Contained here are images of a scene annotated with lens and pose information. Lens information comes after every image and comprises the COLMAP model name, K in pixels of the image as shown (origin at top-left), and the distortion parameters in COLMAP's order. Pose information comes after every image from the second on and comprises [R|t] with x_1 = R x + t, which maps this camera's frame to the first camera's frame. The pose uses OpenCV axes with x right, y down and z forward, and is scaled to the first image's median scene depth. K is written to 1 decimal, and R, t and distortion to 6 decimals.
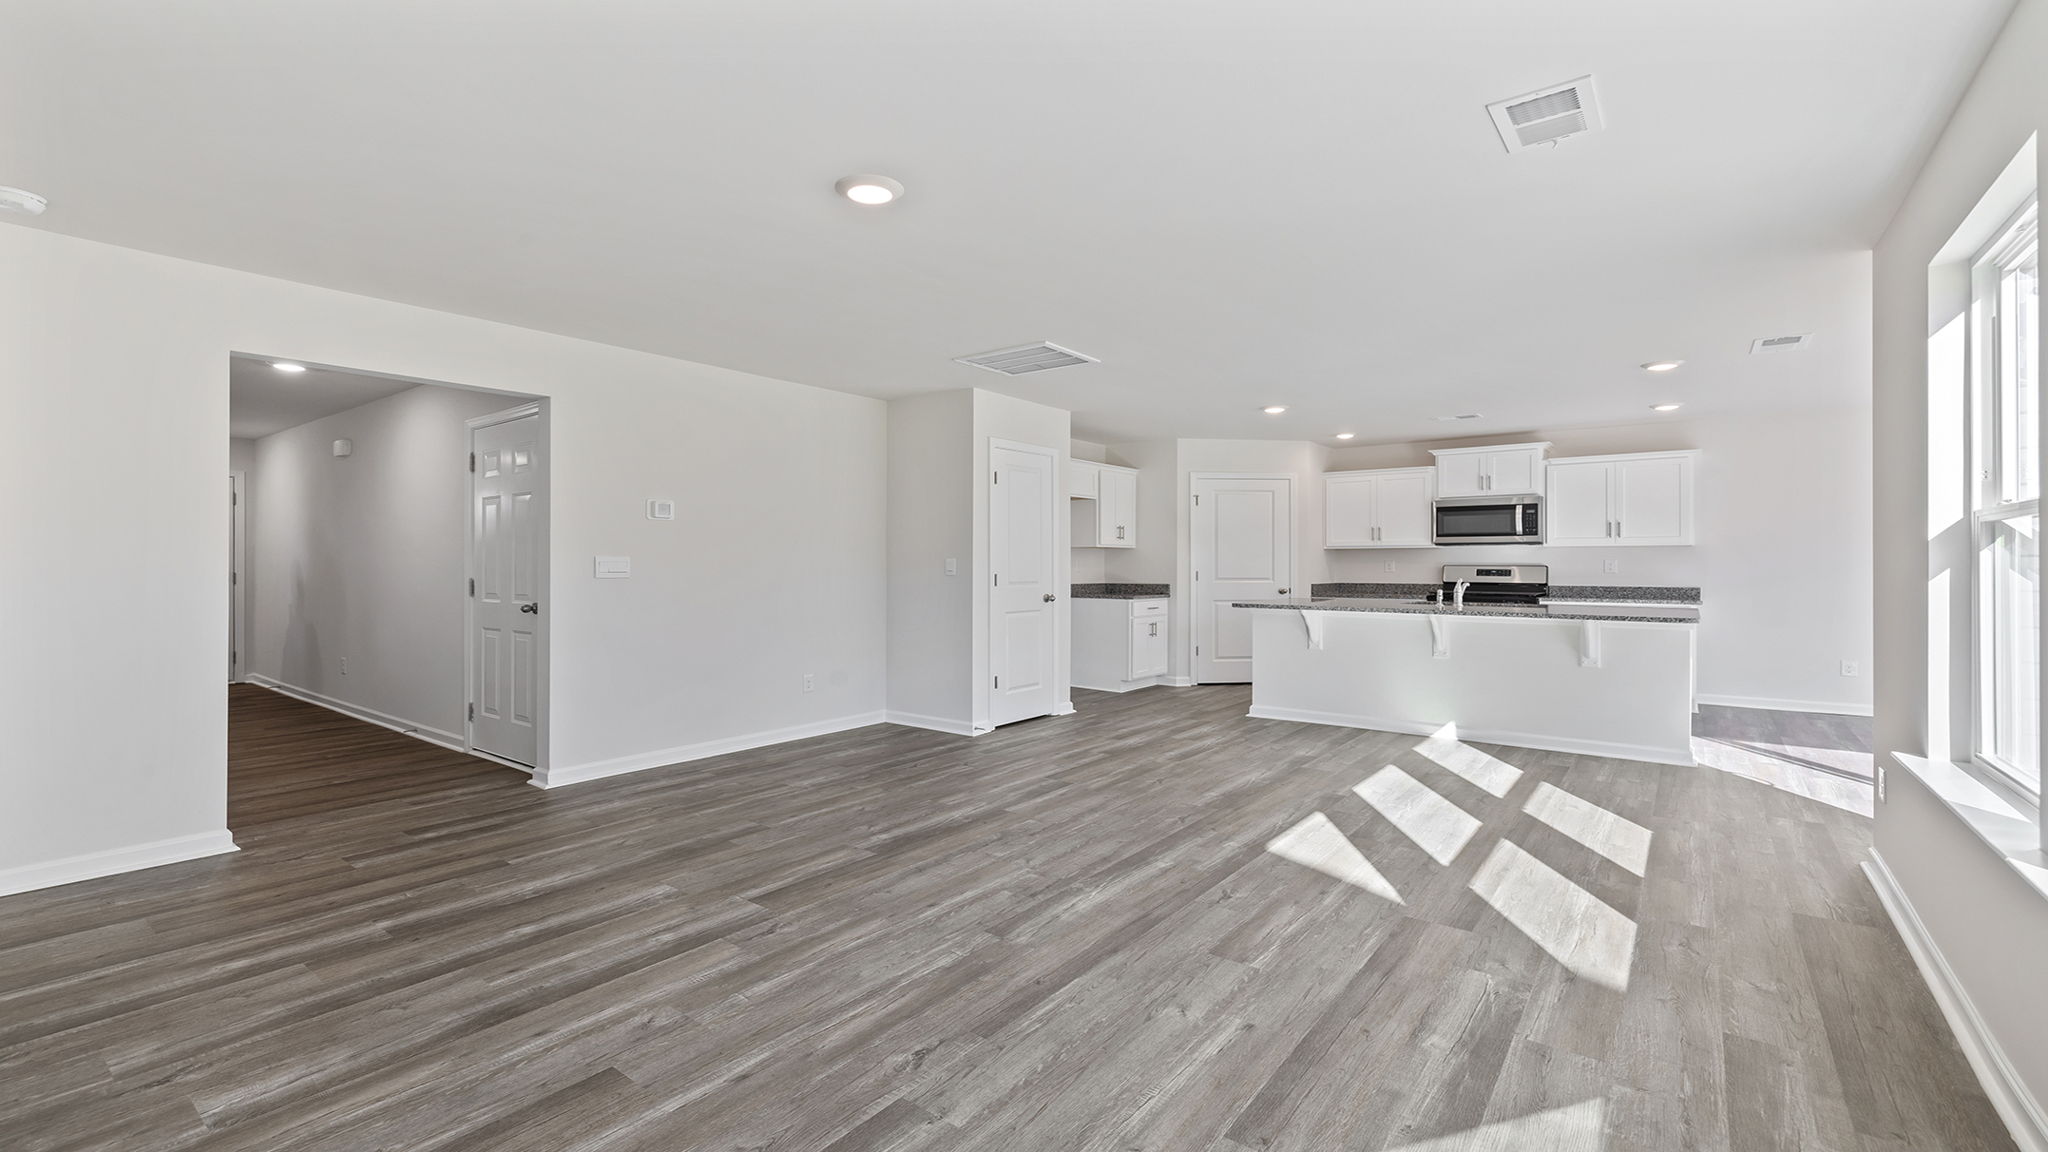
lens RADIAL K [[862.0, 0, 1022.7], [0, 862.0, 567.5], [0, 0, 1]] dist [0.001802, 0.000709]
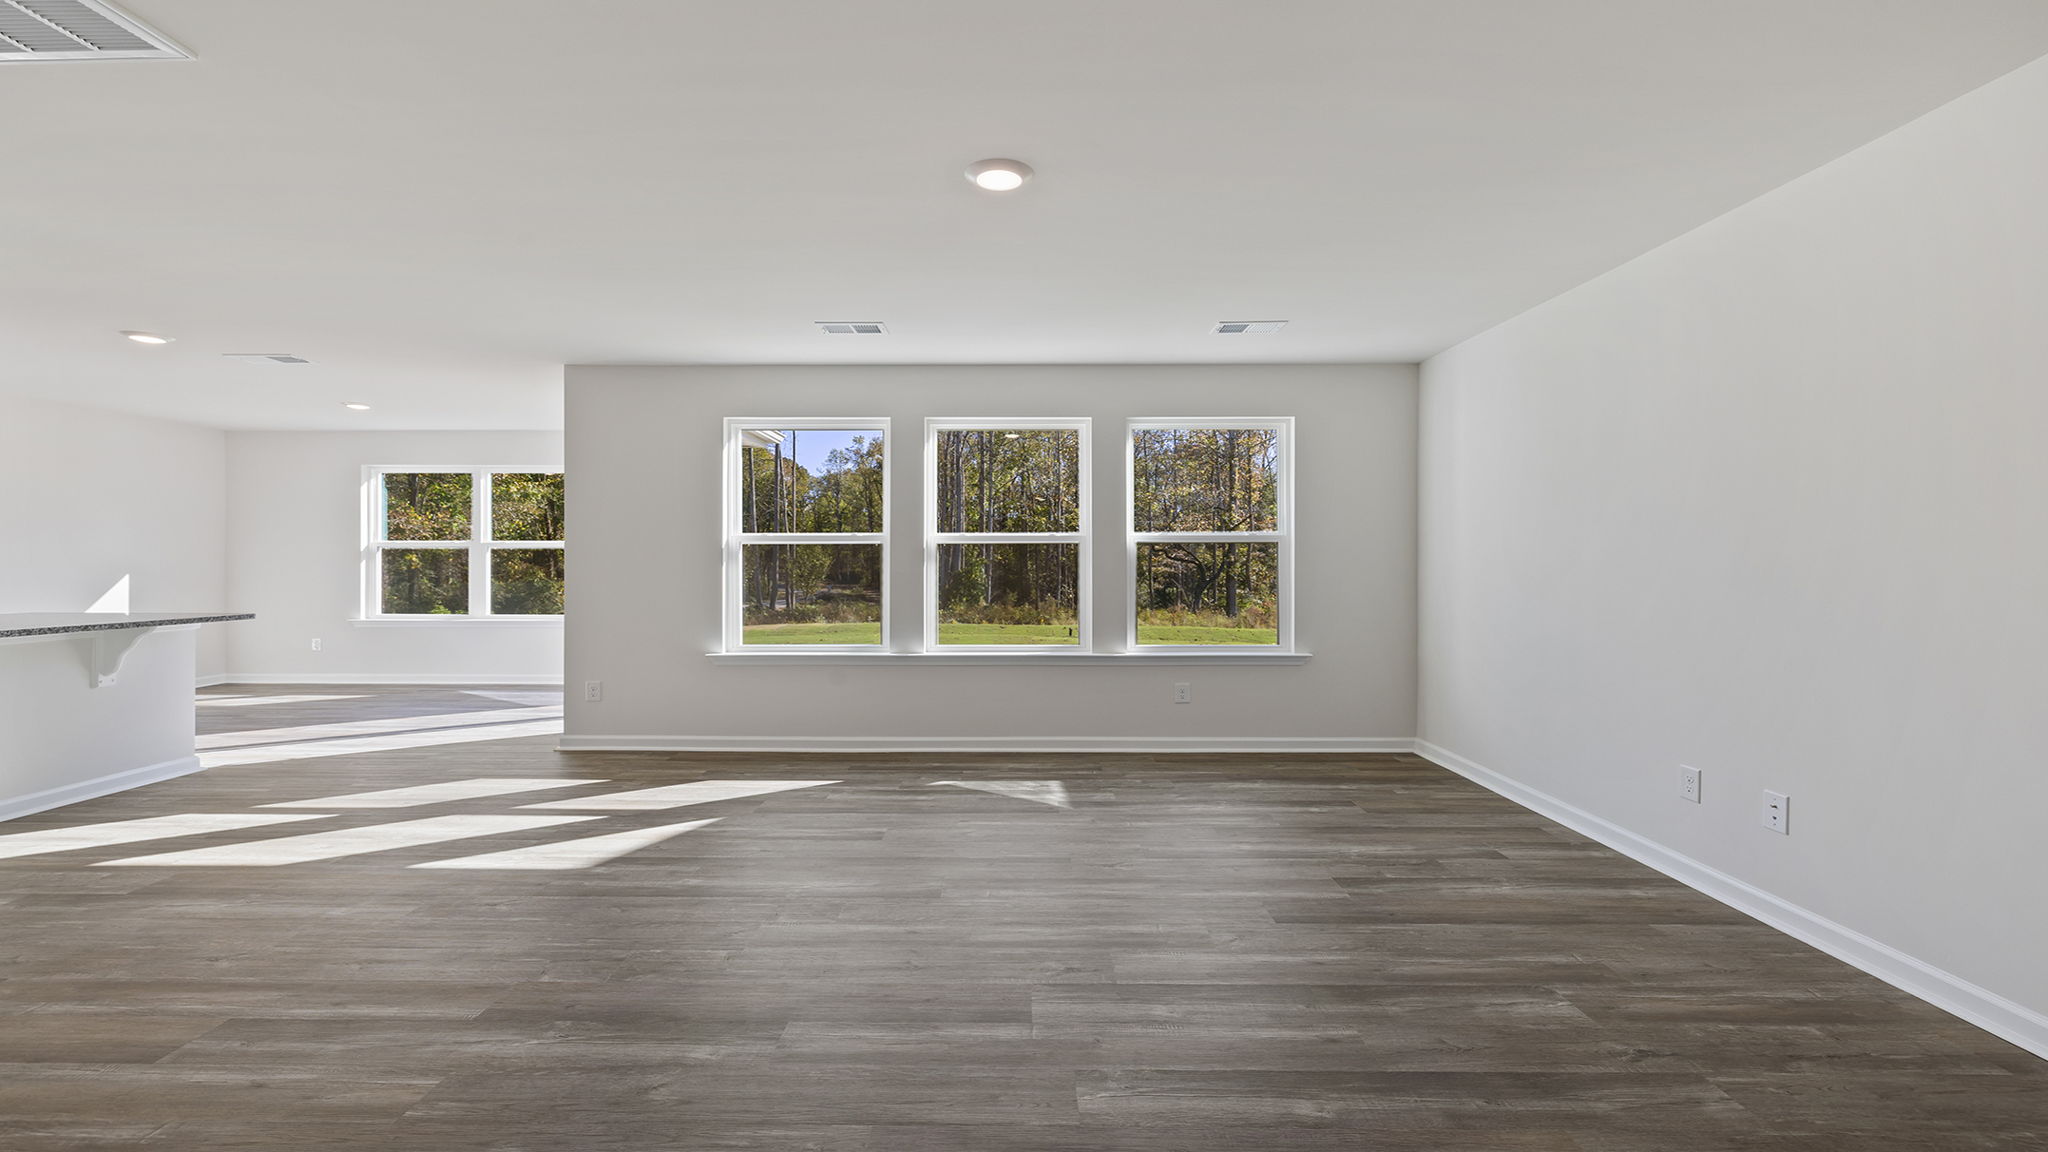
lens RADIAL K [[862.0, 0, 990.3], [0, 862.0, 558.0], [0, 0, 1]] dist [0.001802, 0.000709]
pose [[-0.575762, 0.001260, 0.817617, -0.652820], [0.002028, 0.999998, -0.000113, -0.005063], [-0.817615, 0.001593, -0.575763, 1.054113]]
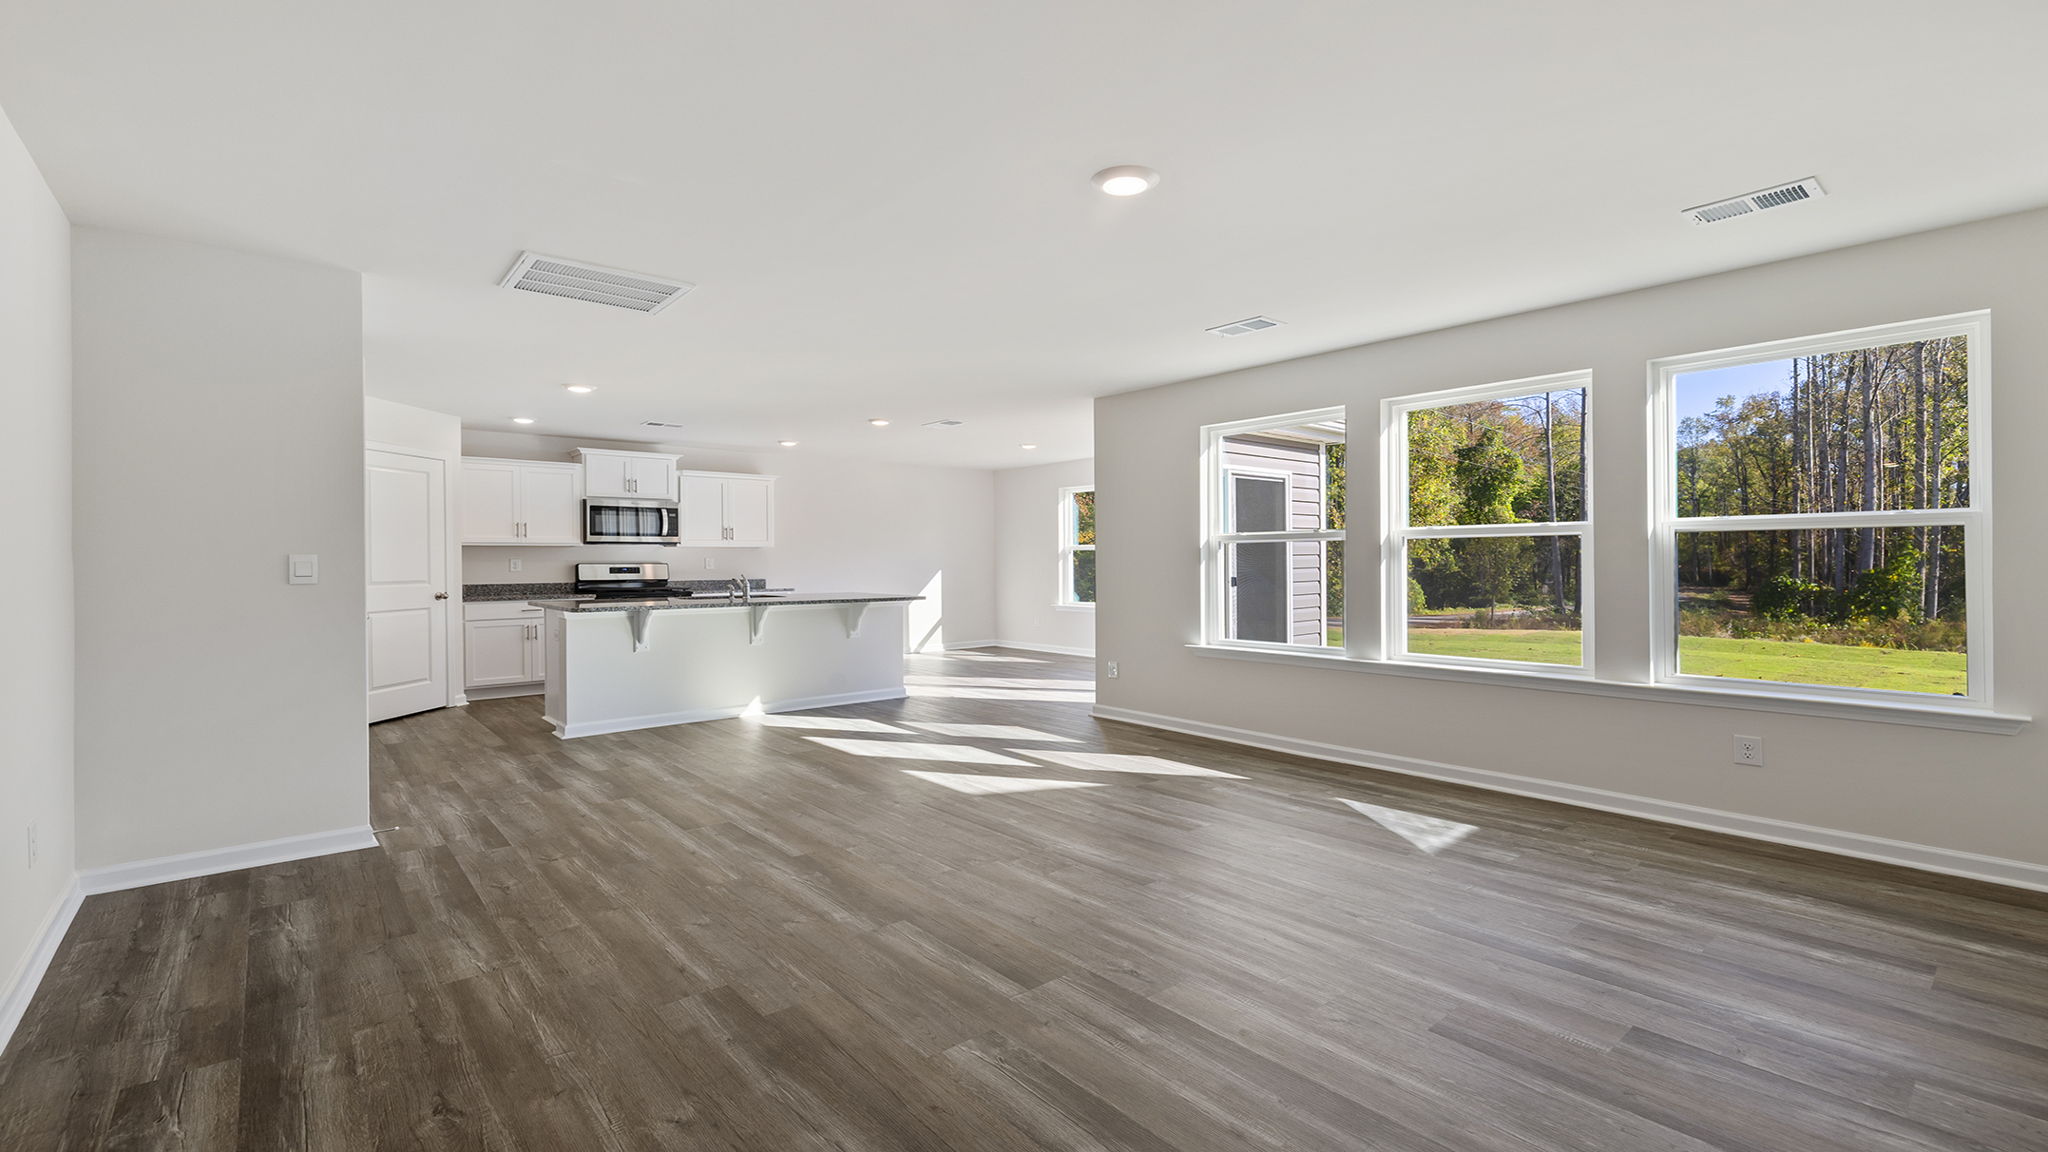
lens RADIAL K [[862.0, 0, 1011.4], [0, 862.0, 563.0], [0, 0, 1]] dist [0.001802, 0.000709]
pose [[0.232128, -0.004843, 0.972673, -0.787510], [0.009973, 0.999947, 0.002598, -0.002225], [-0.972634, 0.009098, 0.232164, 0.605257]]
